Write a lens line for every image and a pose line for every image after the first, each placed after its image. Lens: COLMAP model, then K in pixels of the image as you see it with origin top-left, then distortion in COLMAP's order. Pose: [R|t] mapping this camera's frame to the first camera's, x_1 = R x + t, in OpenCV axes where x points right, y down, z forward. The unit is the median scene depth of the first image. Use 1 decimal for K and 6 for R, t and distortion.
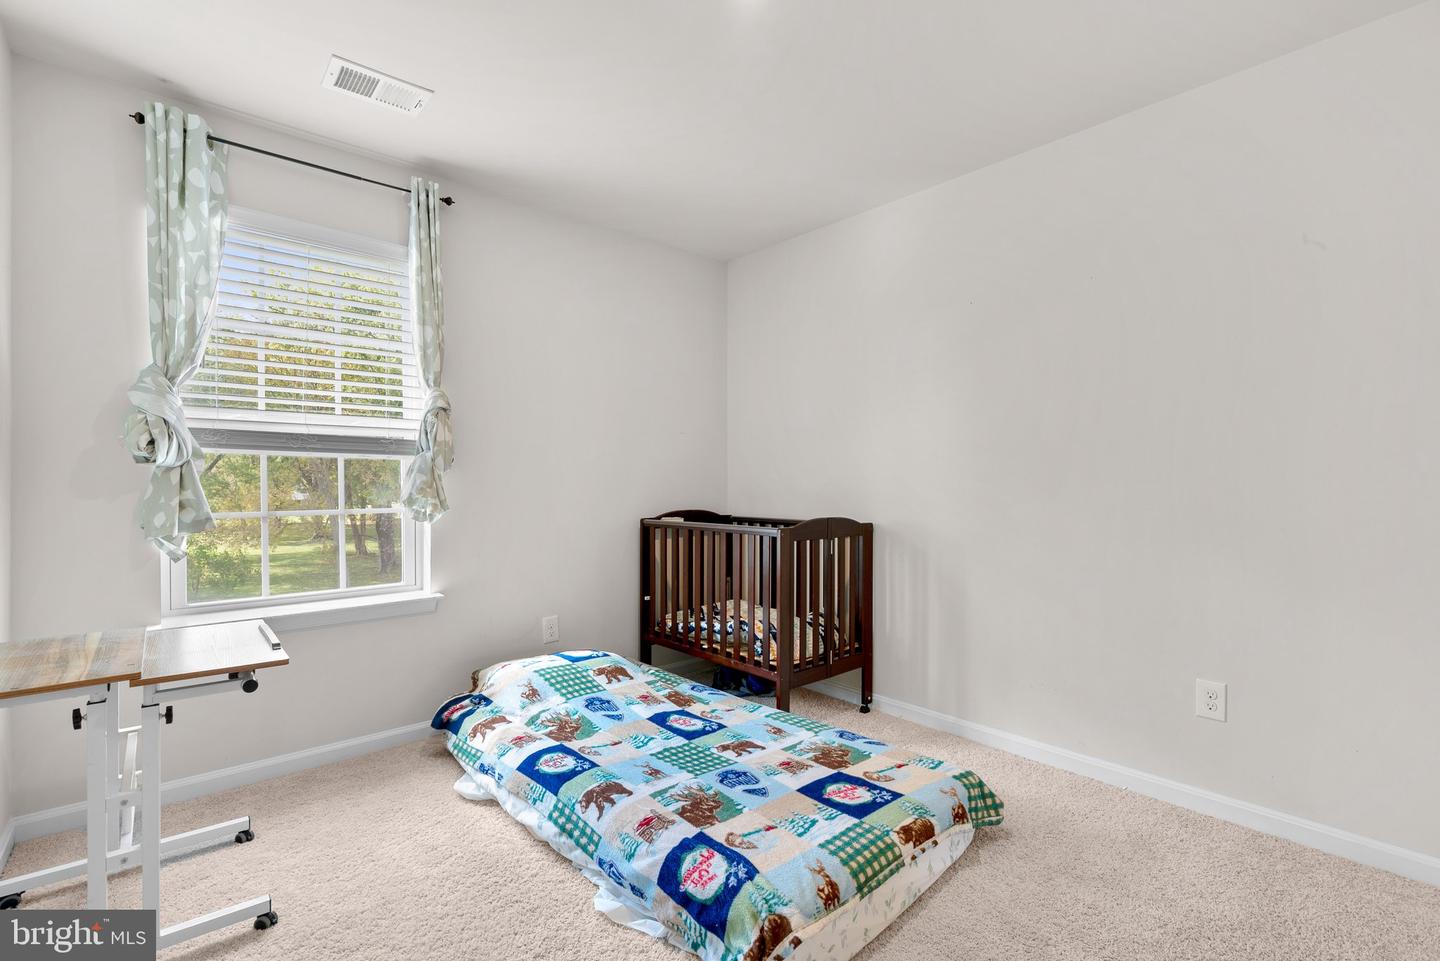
lens RADIAL K [[649.0, 0, 715.7], [0, 649.0, 485.3], [0, 0, 1]] dist [-0.002683, 0.000873]
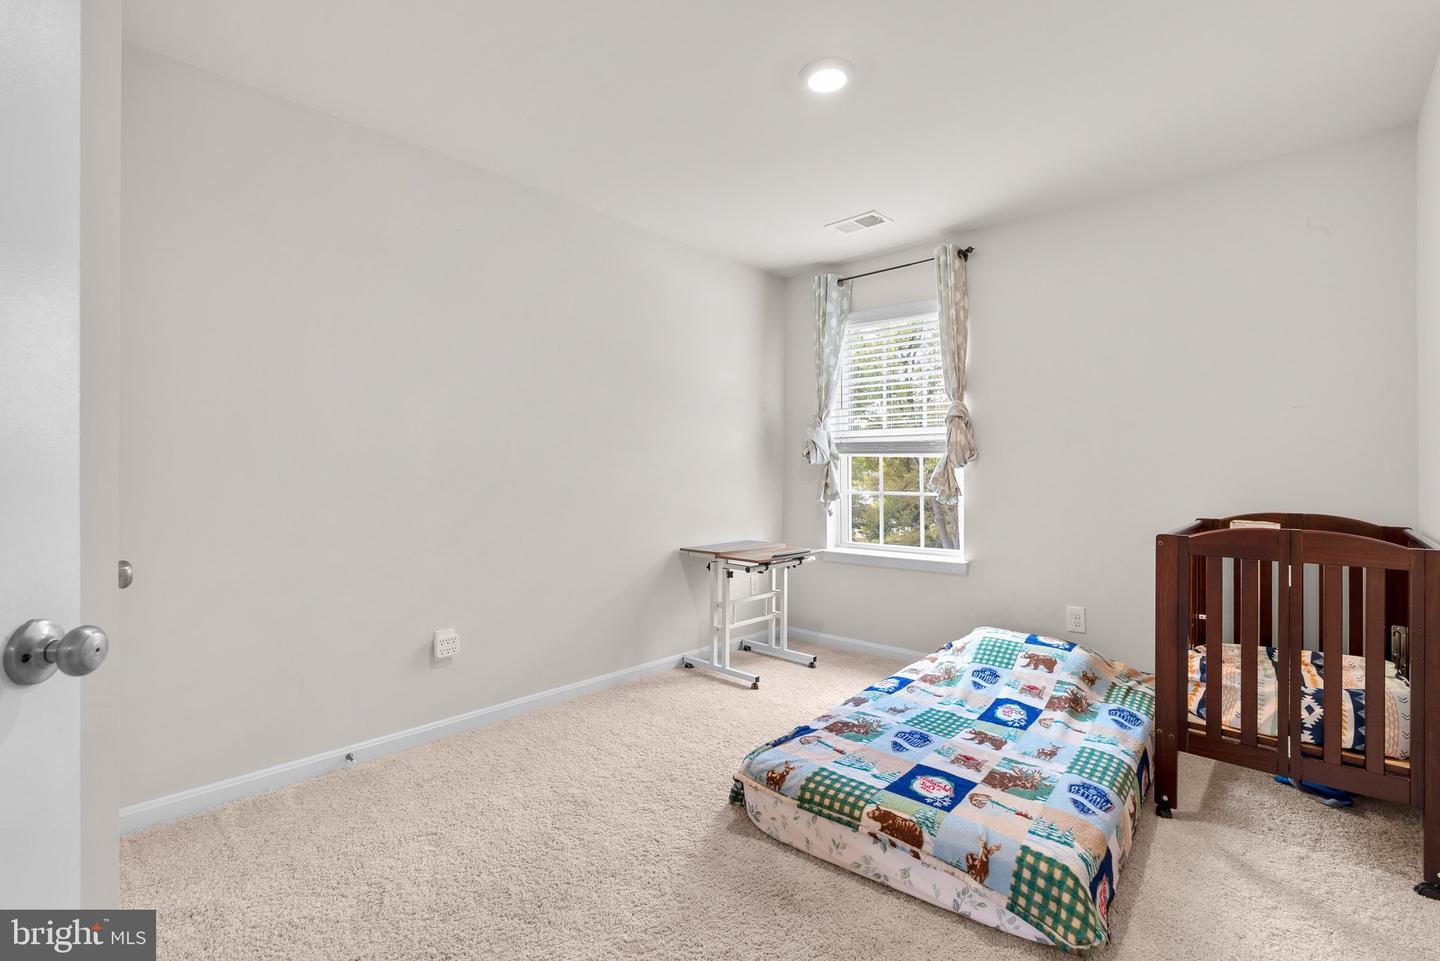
lens RADIAL K [[649.0, 0, 714.7], [0, 649.0, 476.1], [0, 0, 1]] dist [-0.002683, 0.000873]
pose [[0.103248, 0.001611, -0.994654, 1.005231], [-0.007121, 0.999974, 0.000881, 0.003956], [0.994630, 0.006992, 0.103257, 0.494082]]
